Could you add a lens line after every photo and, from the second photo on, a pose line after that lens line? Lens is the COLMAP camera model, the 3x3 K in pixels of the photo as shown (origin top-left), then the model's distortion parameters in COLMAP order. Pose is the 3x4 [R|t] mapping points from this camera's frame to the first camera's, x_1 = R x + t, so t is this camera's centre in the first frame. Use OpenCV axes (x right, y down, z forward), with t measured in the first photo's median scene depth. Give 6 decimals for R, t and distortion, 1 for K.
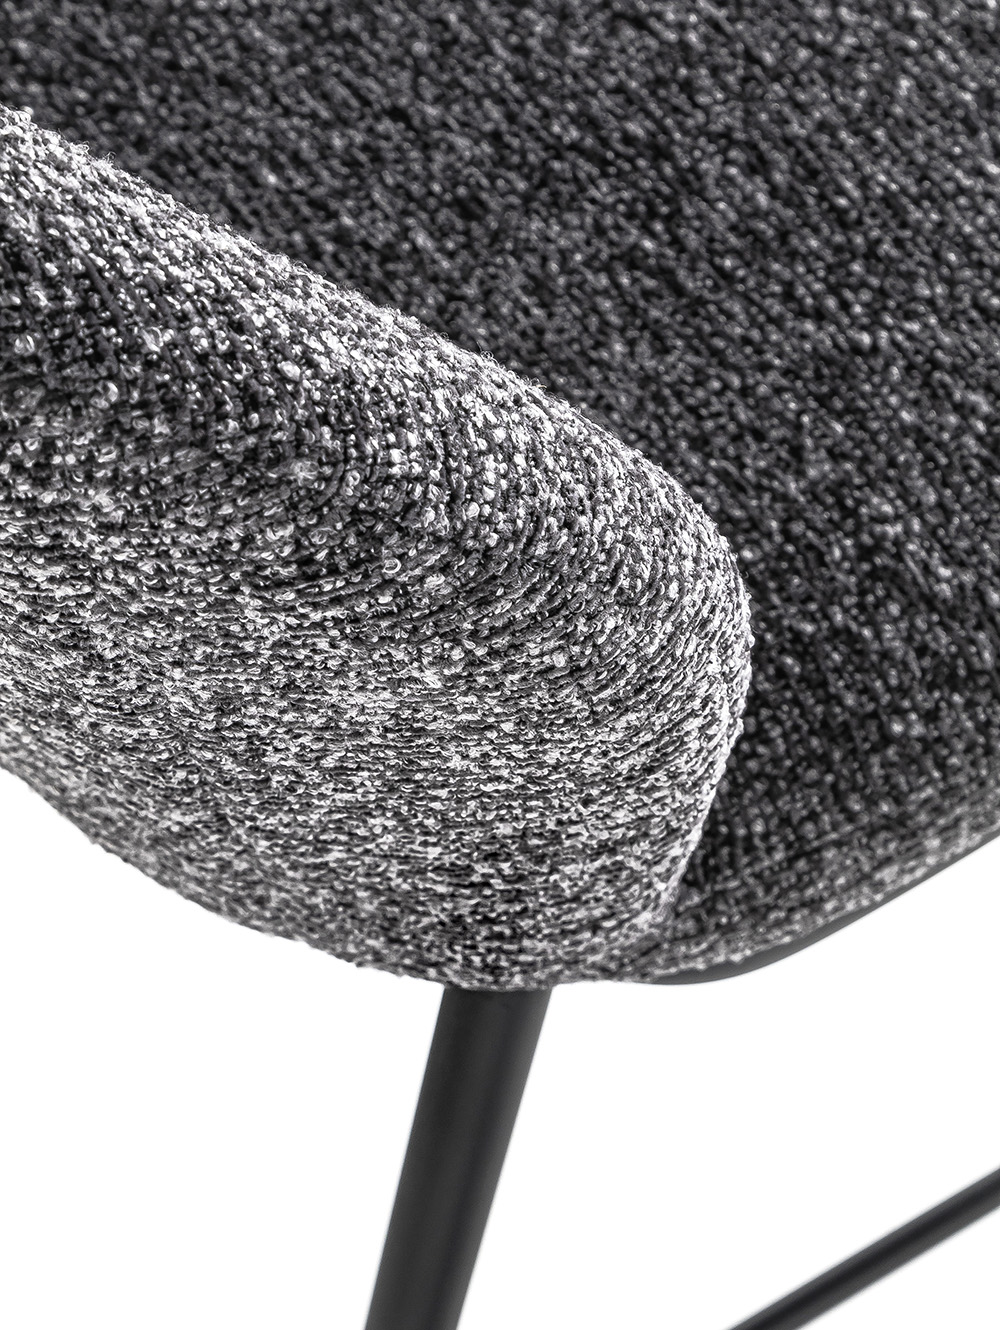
lens RADIAL K [[3007.5, 0, 503.3], [0, 3007.5, 663.9], [0, 0, 1]] dist [-0.080458, 0.000000]
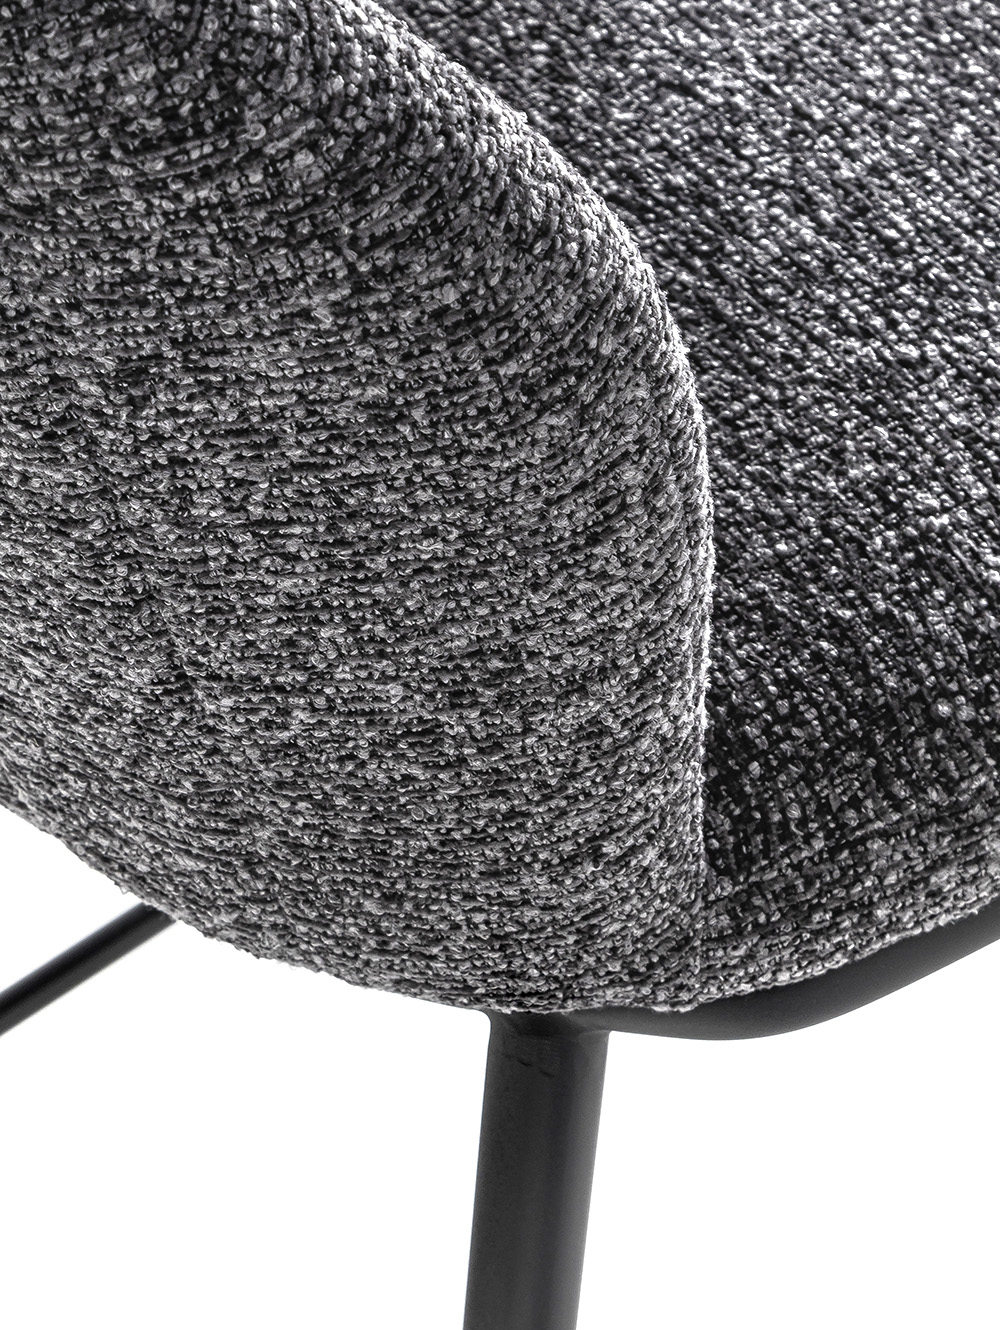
lens RADIAL K [[3567.1, 0, 498.7], [0, 3567.1, 665.6], [0, 0, 1]] dist [-0.102754, 0.000000]
pose [[0.996222, -0.028738, -0.081952, 0.084340], [0.009611, 0.974349, -0.224836, 0.253471], [0.086311, 0.223199, 0.970944, -0.084446]]
